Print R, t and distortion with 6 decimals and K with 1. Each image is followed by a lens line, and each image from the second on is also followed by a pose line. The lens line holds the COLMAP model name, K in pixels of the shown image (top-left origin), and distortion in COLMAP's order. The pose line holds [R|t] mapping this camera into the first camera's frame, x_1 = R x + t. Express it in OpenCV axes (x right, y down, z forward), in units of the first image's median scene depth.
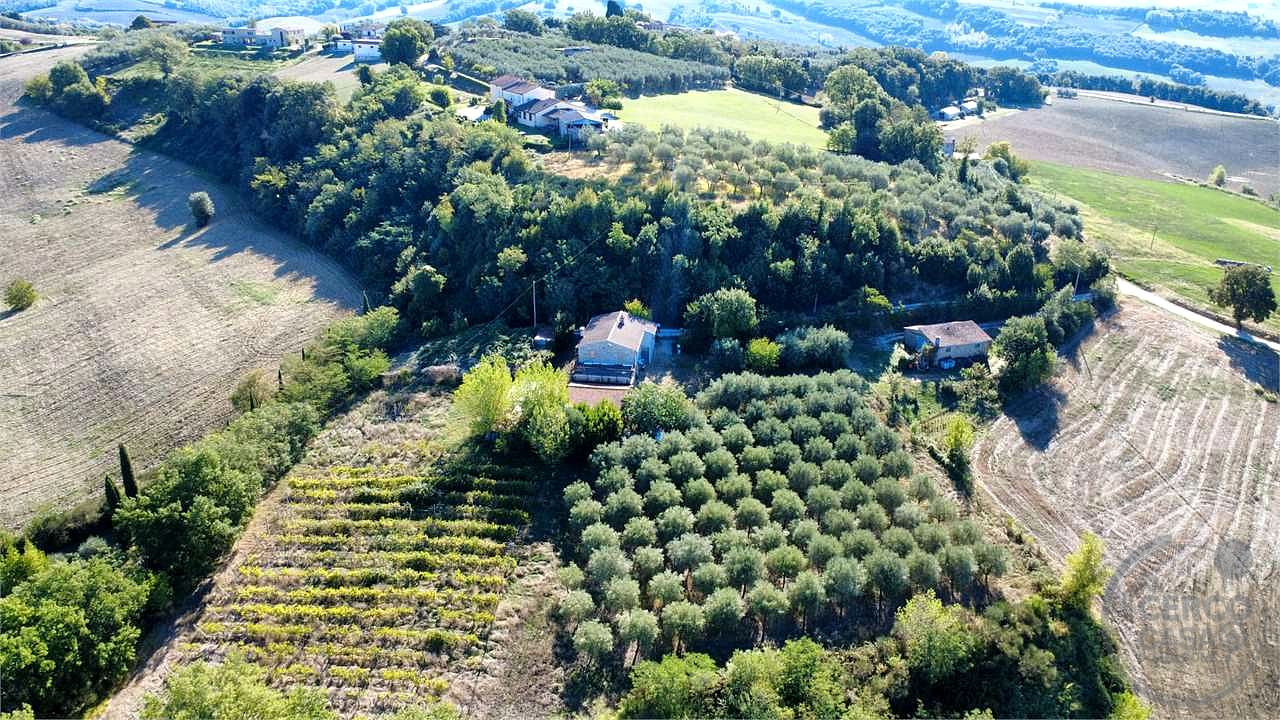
lens RADIAL K [[957.2, 0, 645.4], [0, 957.2, 360.4], [0, 0, 1]] dist [0.010011, -0.008024]
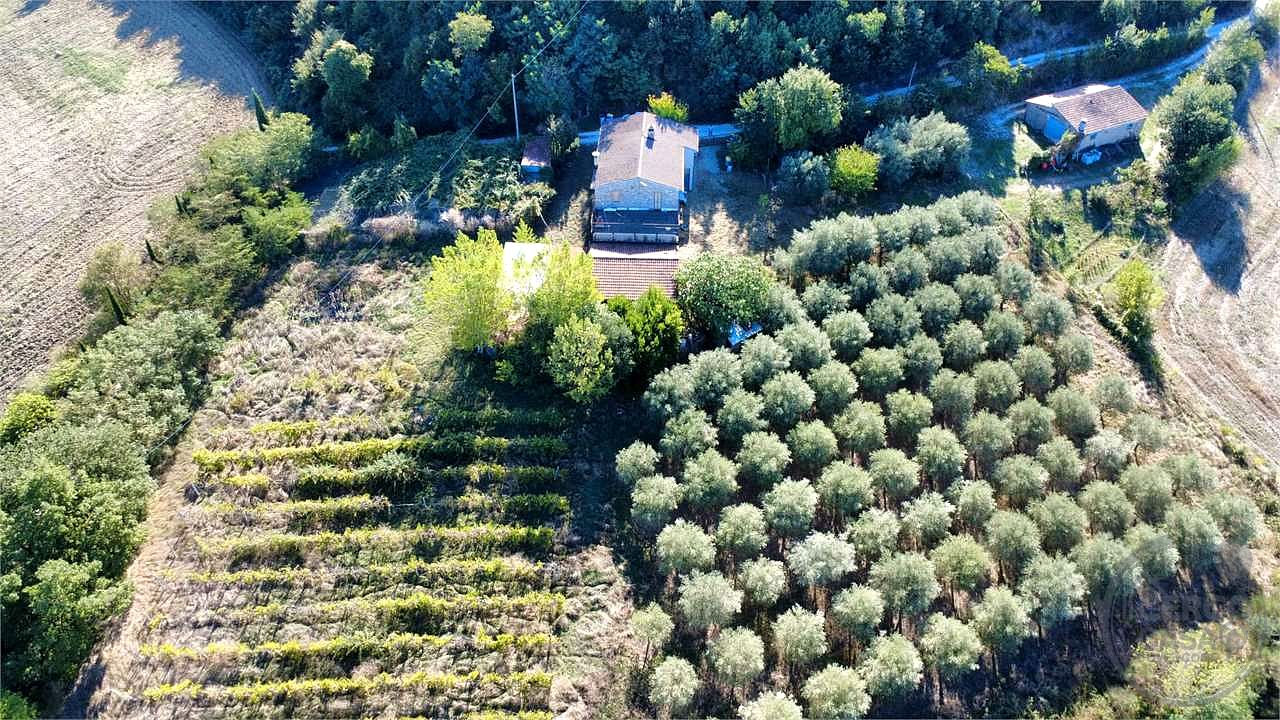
lens RADIAL K [[957.2, 0, 636.9], [0, 957.2, 352.9], [0, 0, 1]] dist [0.010011, -0.008024]
pose [[0.996555, -0.063713, 0.053089, -0.087735], [0.041995, 0.939694, 0.339429, -0.138346], [-0.071513, -0.336031, 0.939132, 0.345101]]
